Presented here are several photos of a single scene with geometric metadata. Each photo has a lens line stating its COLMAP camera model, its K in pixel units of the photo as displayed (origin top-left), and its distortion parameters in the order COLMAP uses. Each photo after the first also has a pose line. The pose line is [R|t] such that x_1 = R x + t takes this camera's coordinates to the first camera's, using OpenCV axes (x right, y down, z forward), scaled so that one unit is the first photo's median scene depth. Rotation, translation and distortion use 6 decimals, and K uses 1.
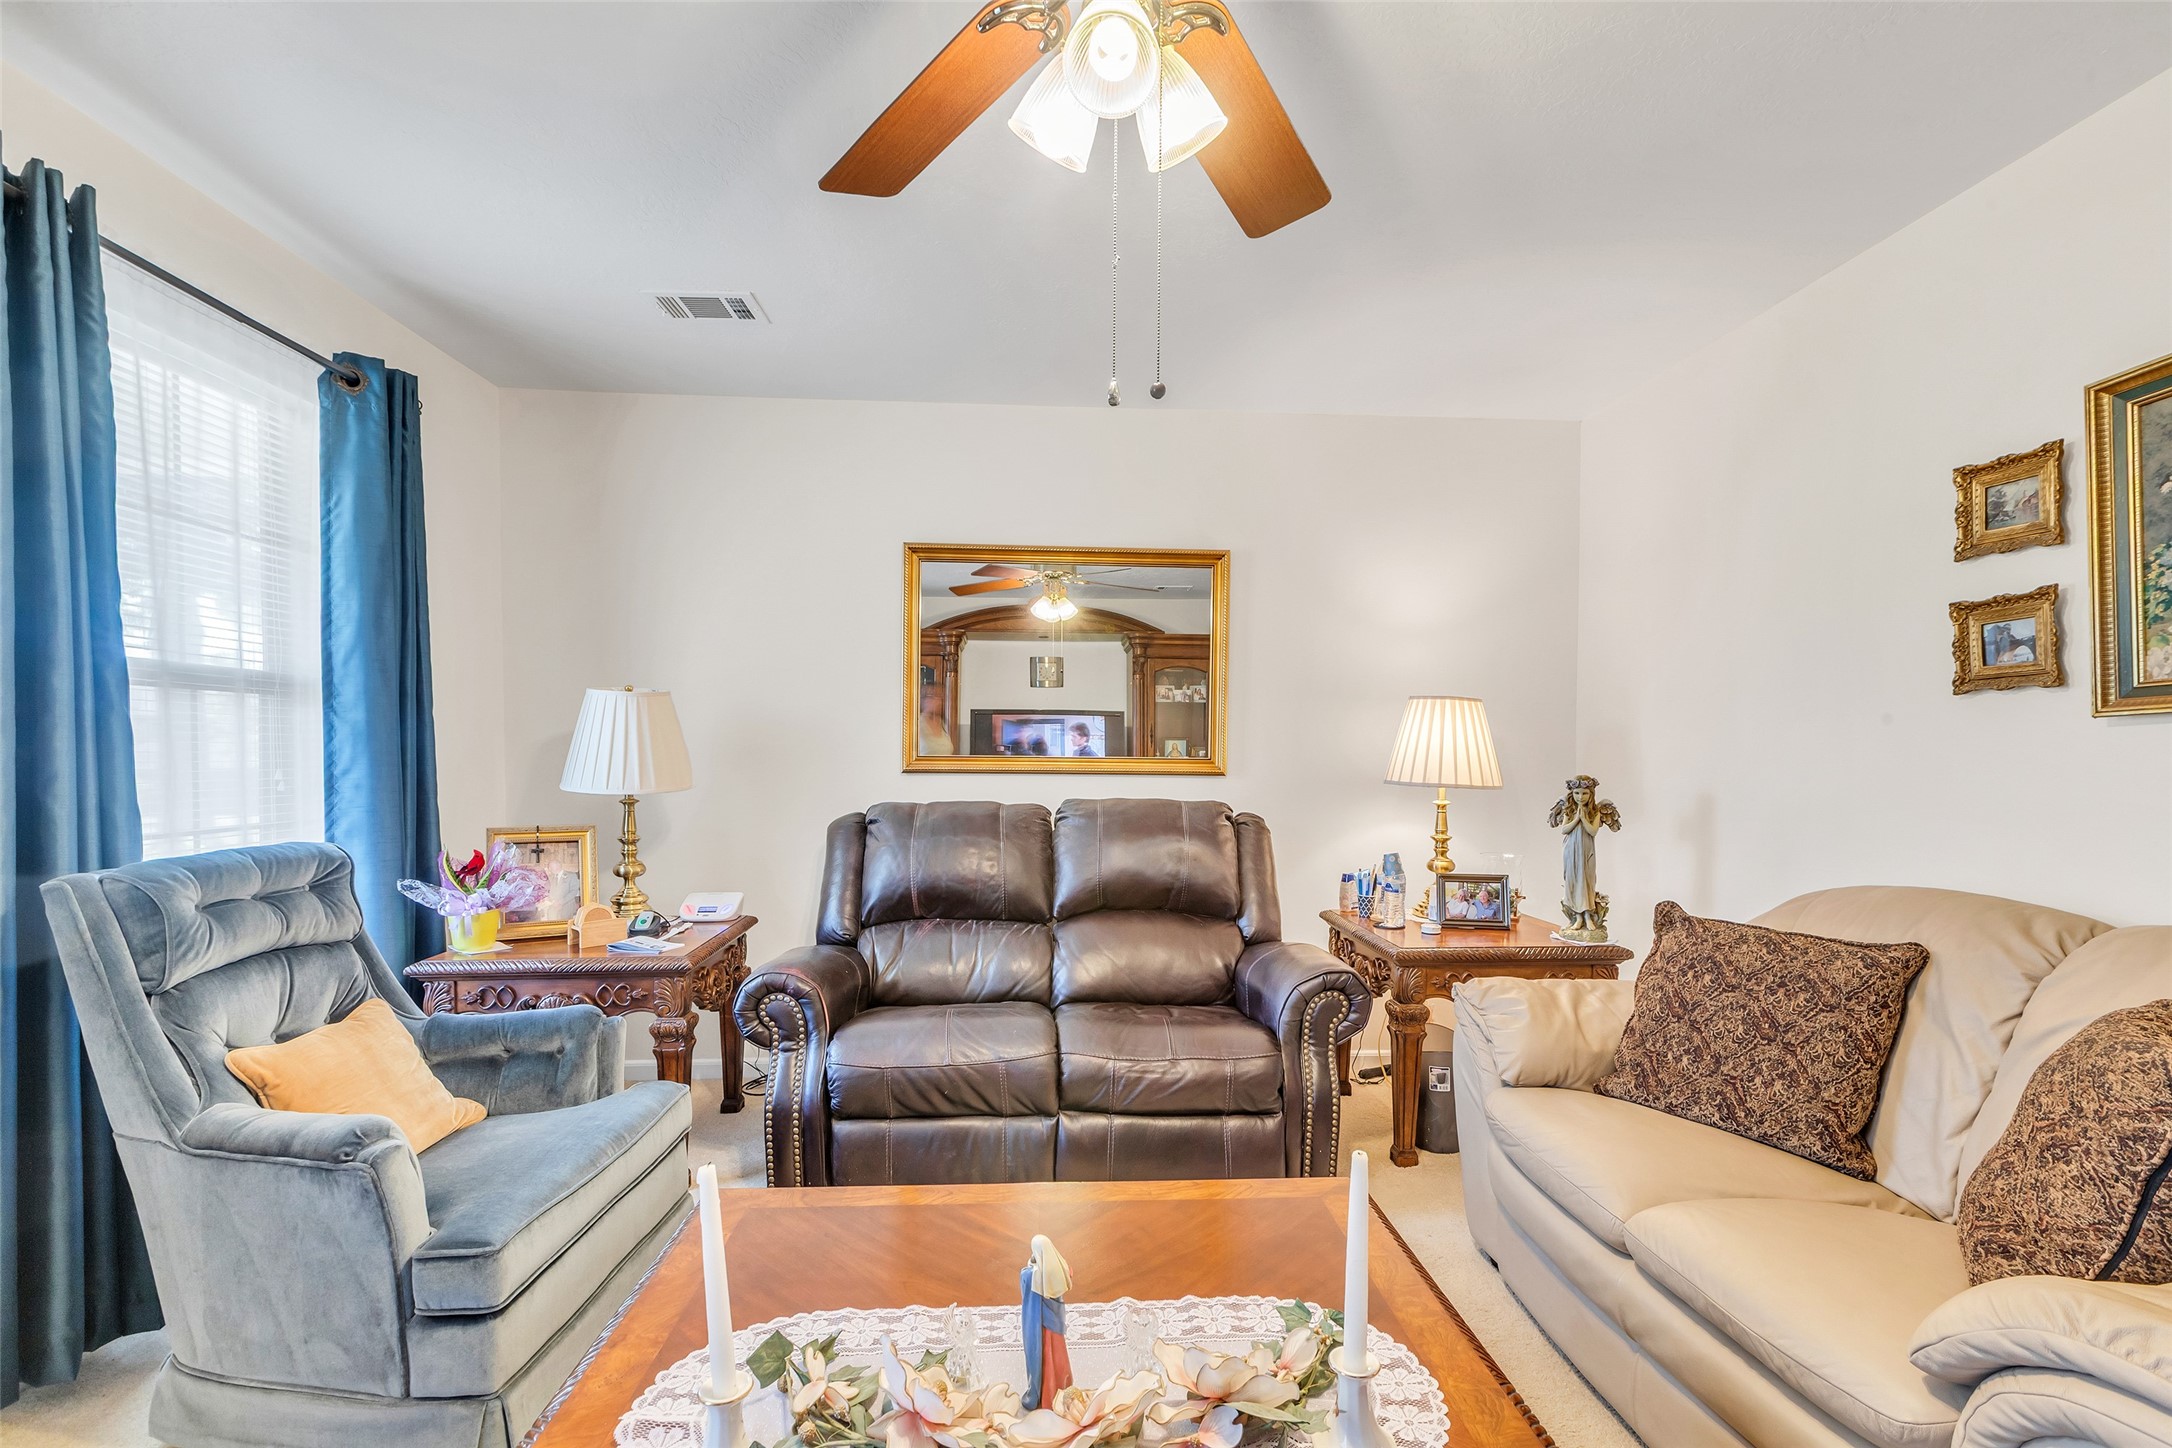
lens RADIAL K [[986.3, 0, 1101.4], [0, 986.3, 773.2], [0, 0, 1]] dist [0.006154, 0.000118]
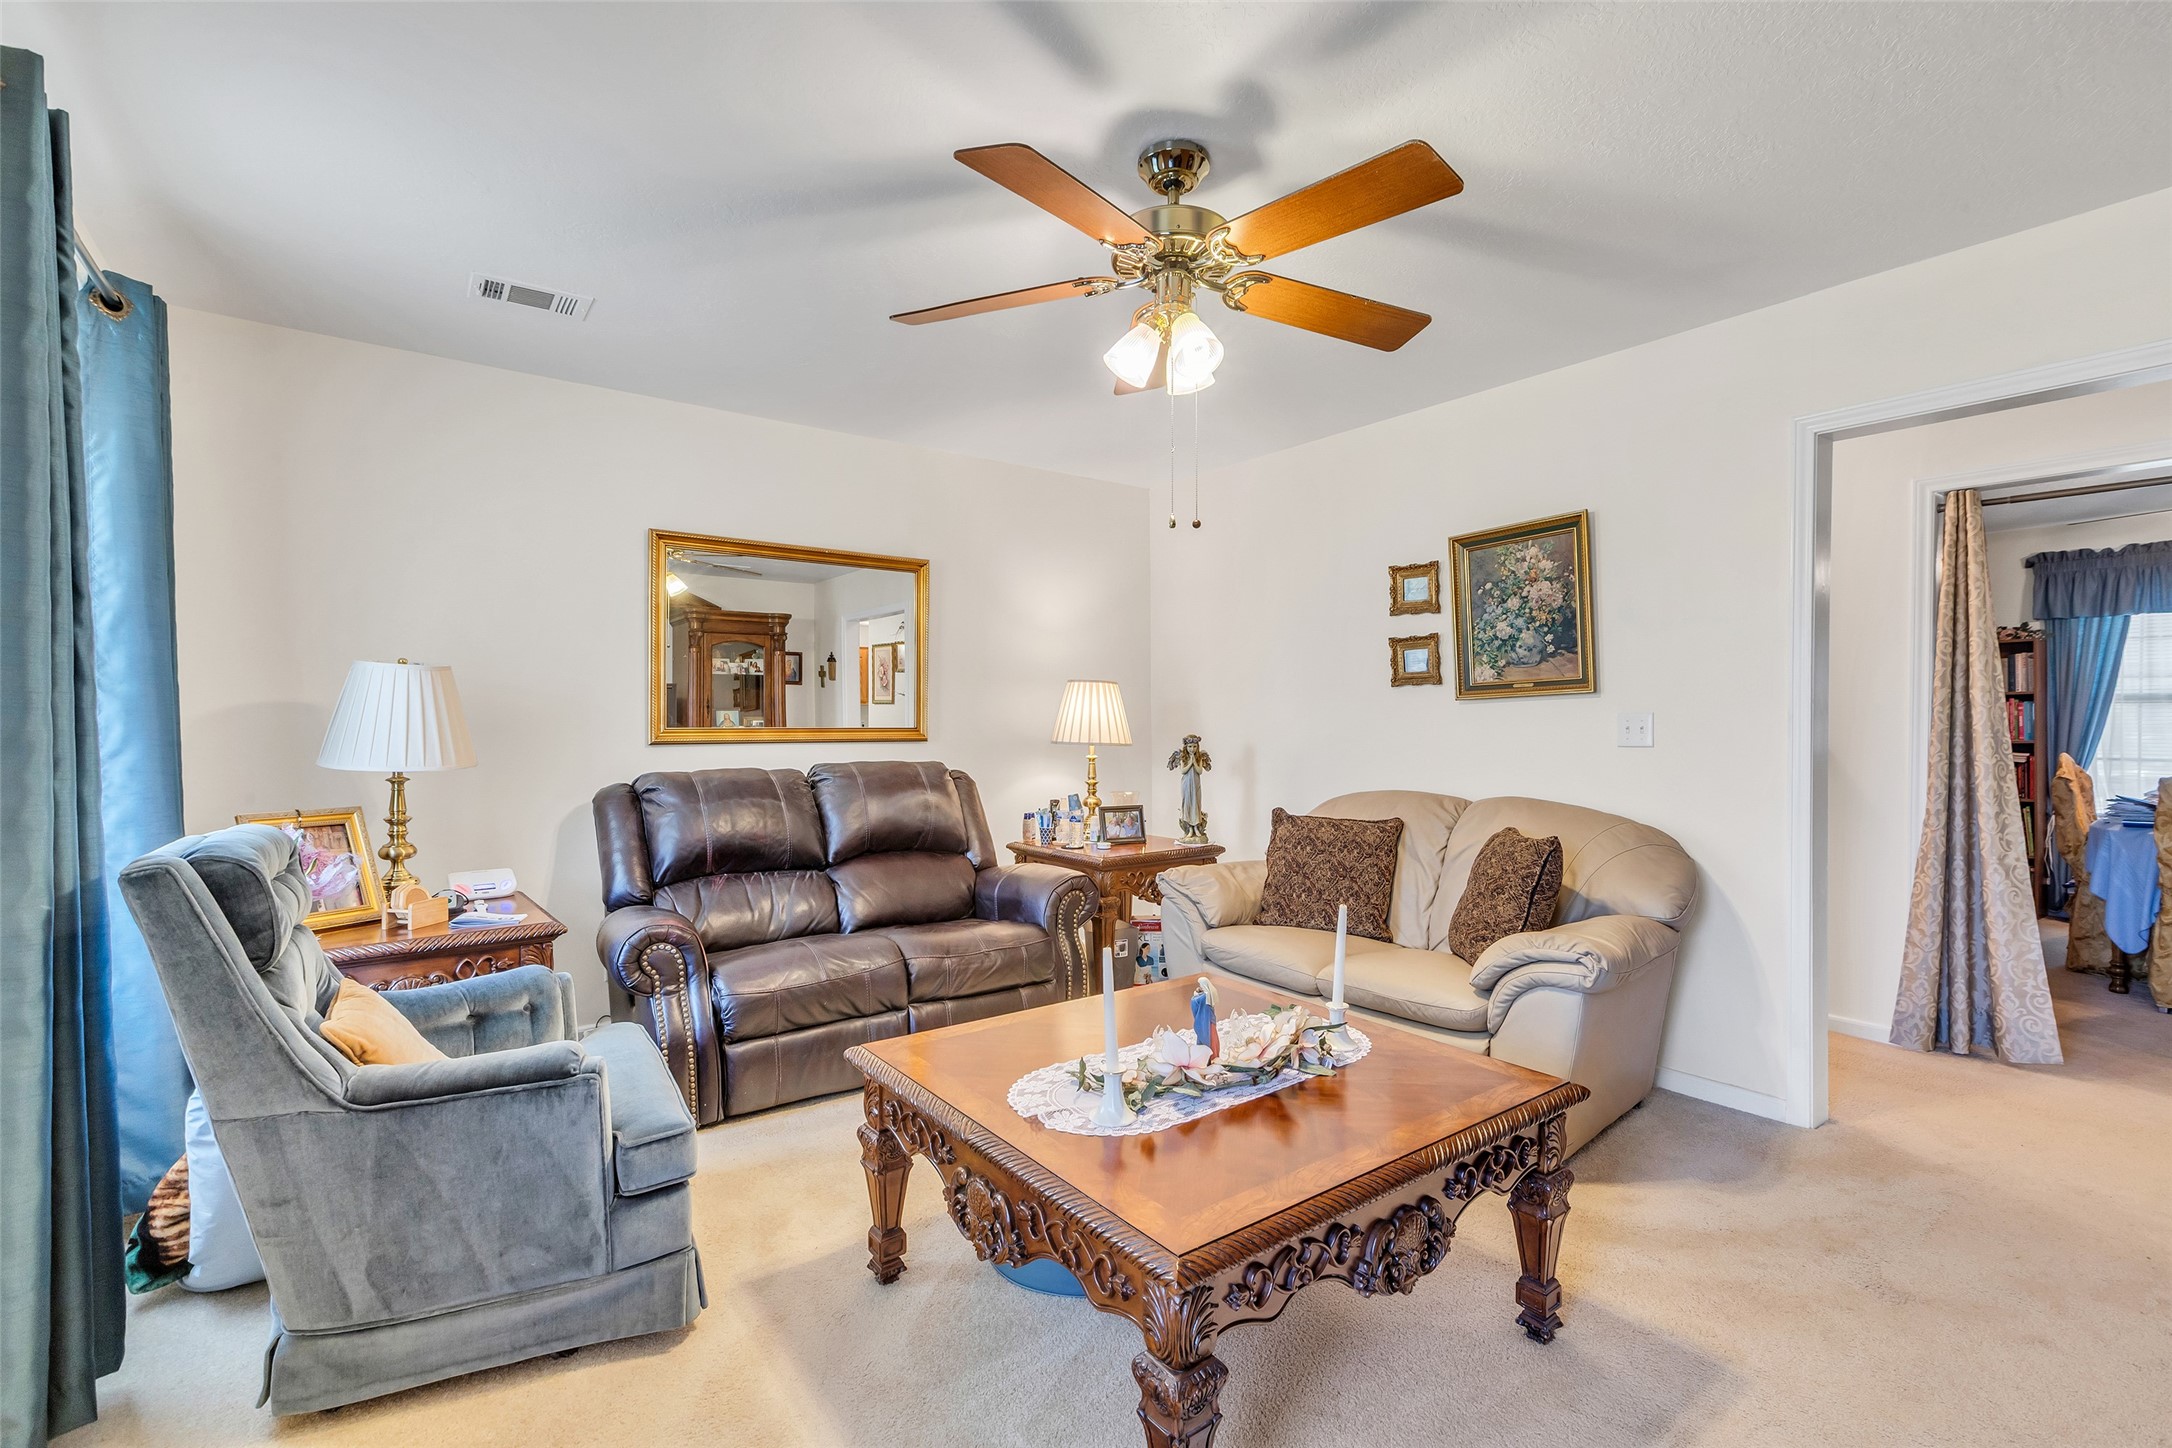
lens RADIAL K [[988.5, 0, 1086.0], [0, 988.5, 724.0], [0, 0, 1]] dist [0.001247, 0.000385]
pose [[0.834072, -0.011070, 0.551544, -0.485733], [0.021310, 0.999699, -0.012161, 0.000670], [-0.551243, 0.021897, 0.834057, -0.175109]]
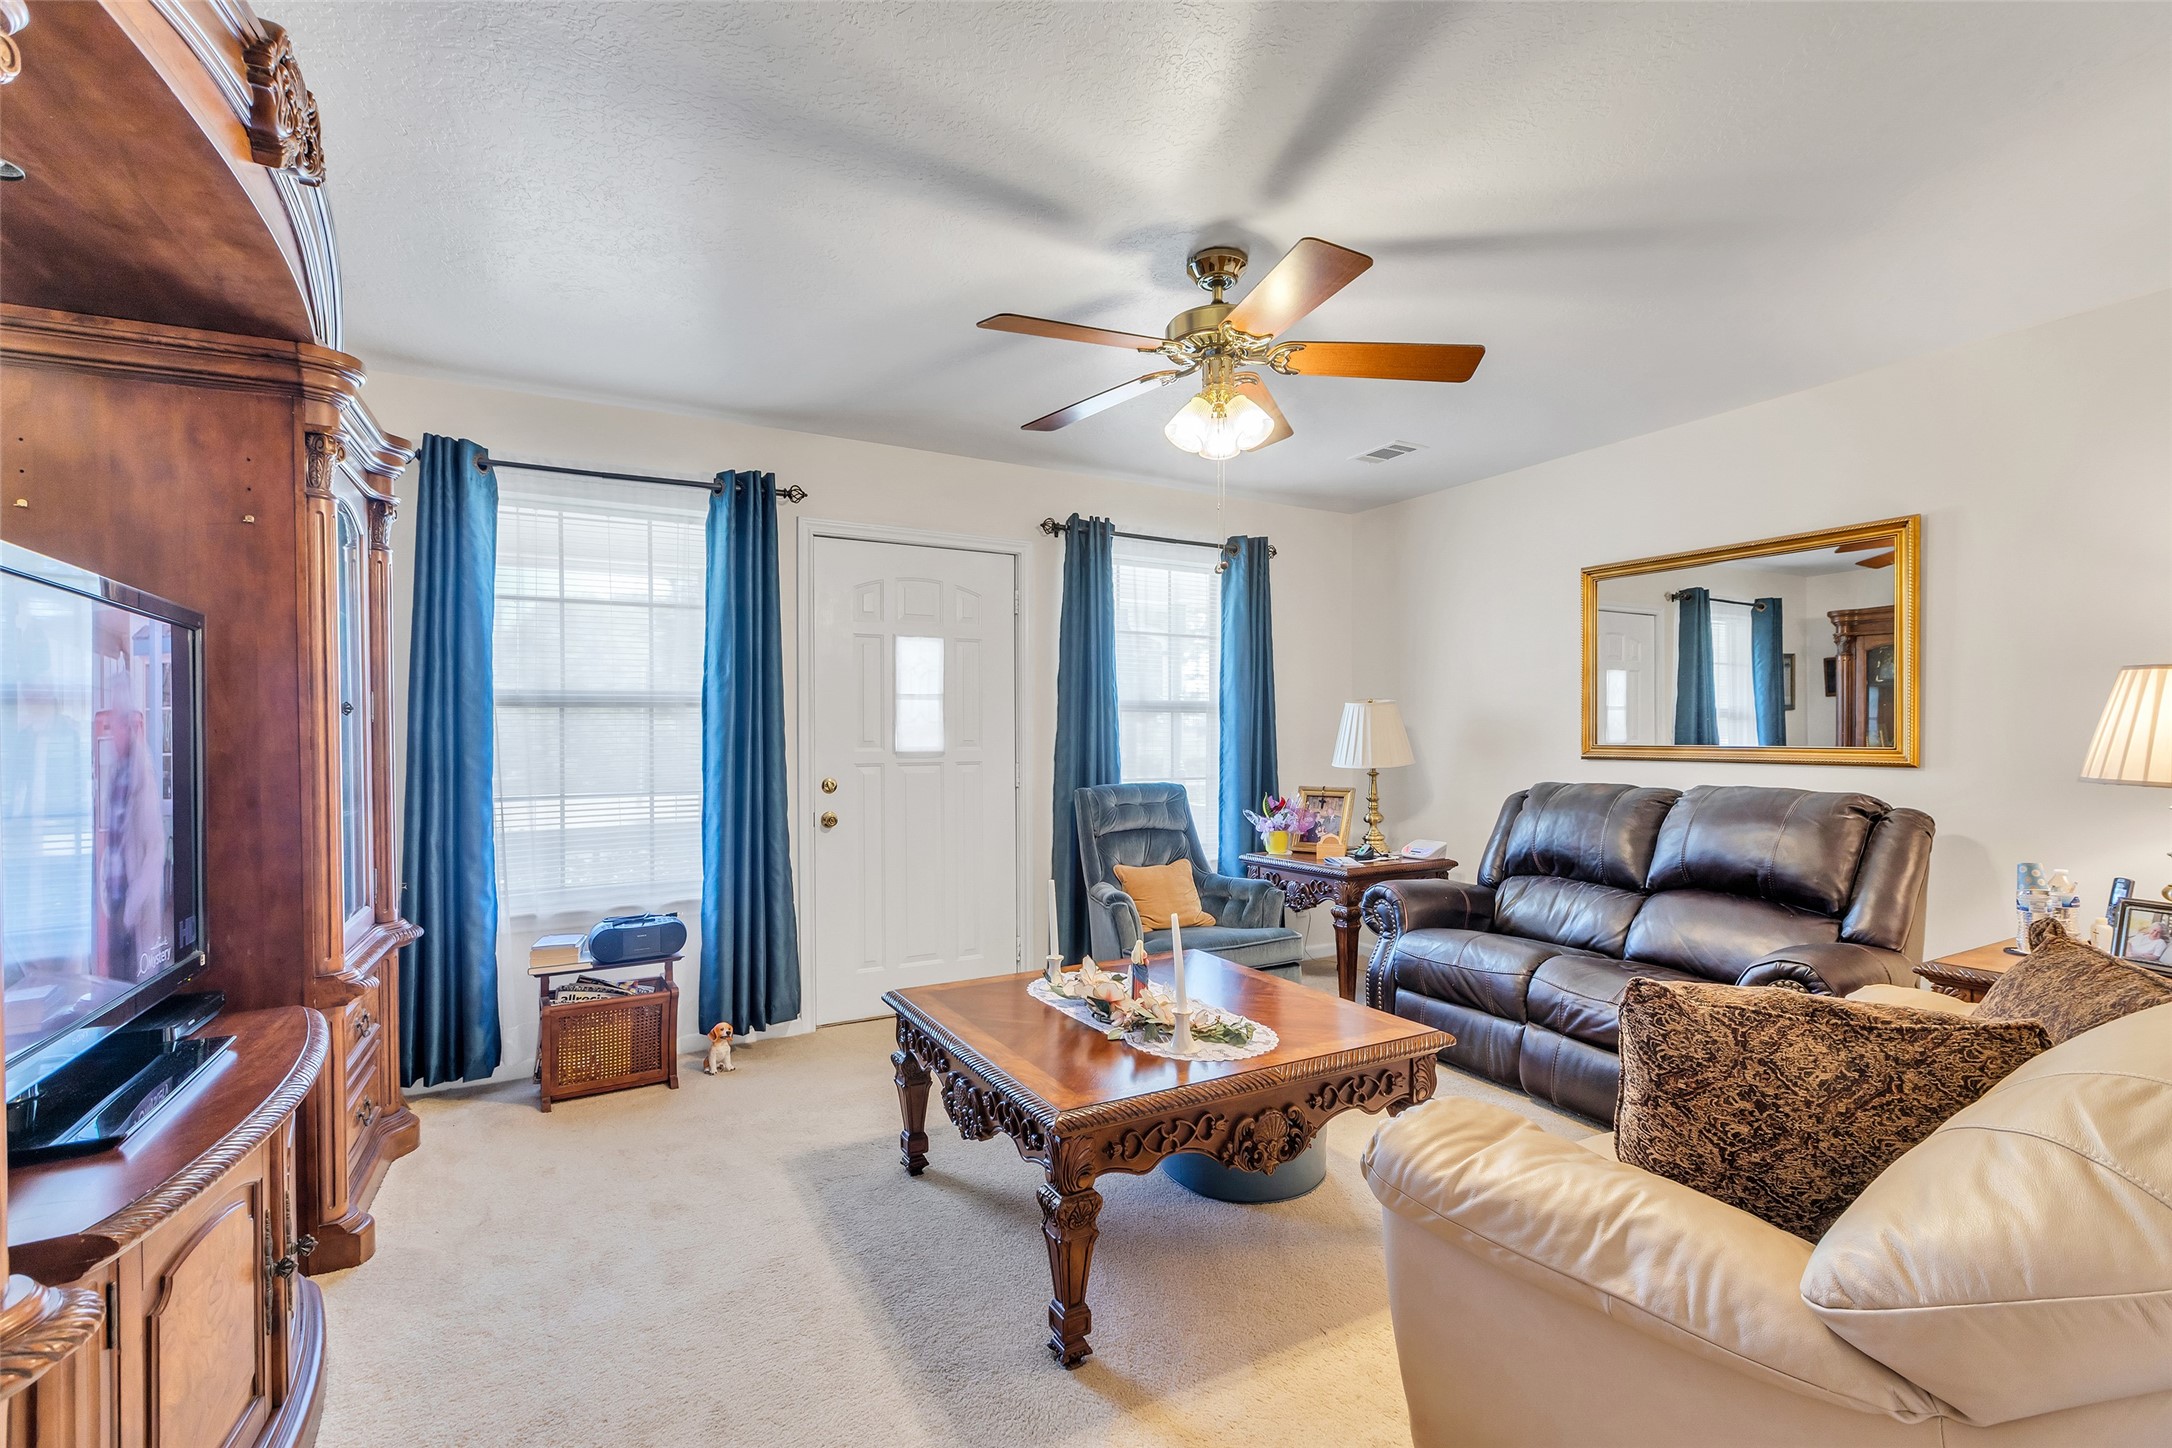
lens RADIAL K [[964.4, 0, 1096.8], [0, 964.4, 738.4], [0, 0, 1]] dist [0.001239, 0.000357]
pose [[0.441765, -0.005150, -0.897116, 0.729332], [-0.018229, 0.999726, -0.014716, 0.003722], [0.896946, 0.022854, 0.441550, -0.057202]]
